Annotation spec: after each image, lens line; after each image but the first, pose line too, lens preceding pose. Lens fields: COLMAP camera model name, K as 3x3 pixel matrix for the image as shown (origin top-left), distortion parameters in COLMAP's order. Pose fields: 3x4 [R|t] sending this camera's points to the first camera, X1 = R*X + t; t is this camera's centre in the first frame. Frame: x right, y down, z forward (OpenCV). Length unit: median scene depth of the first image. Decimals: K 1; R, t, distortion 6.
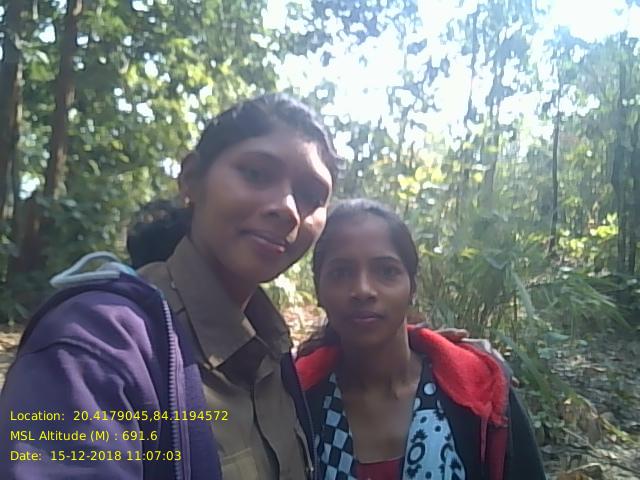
lens RADIAL K [[526.1, 0, 323.4], [0, 526.1, 240.3], [0, 0, 1]] dist [0.115867, -0.182084]
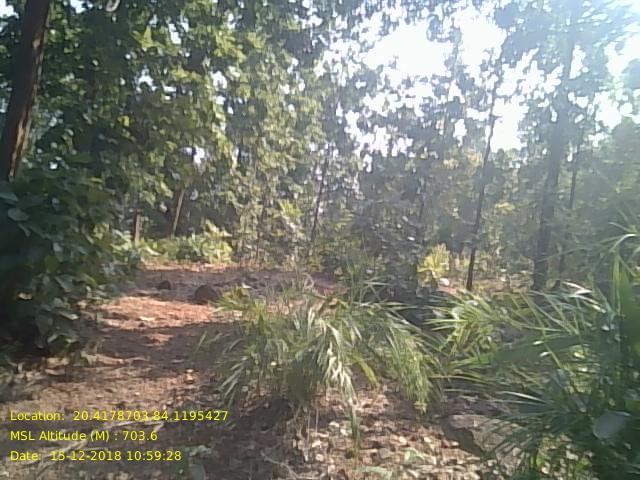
lens RADIAL K [[526.1, 0, 323.4], [0, 526.1, 240.3], [0, 0, 1]] dist [0.115867, -0.182084]
pose [[0.997850, 0.042379, -0.049994, -0.025721], [-0.041954, 0.999074, 0.009517, -0.014860], [0.050351, -0.007399, 0.998704, 0.153095]]
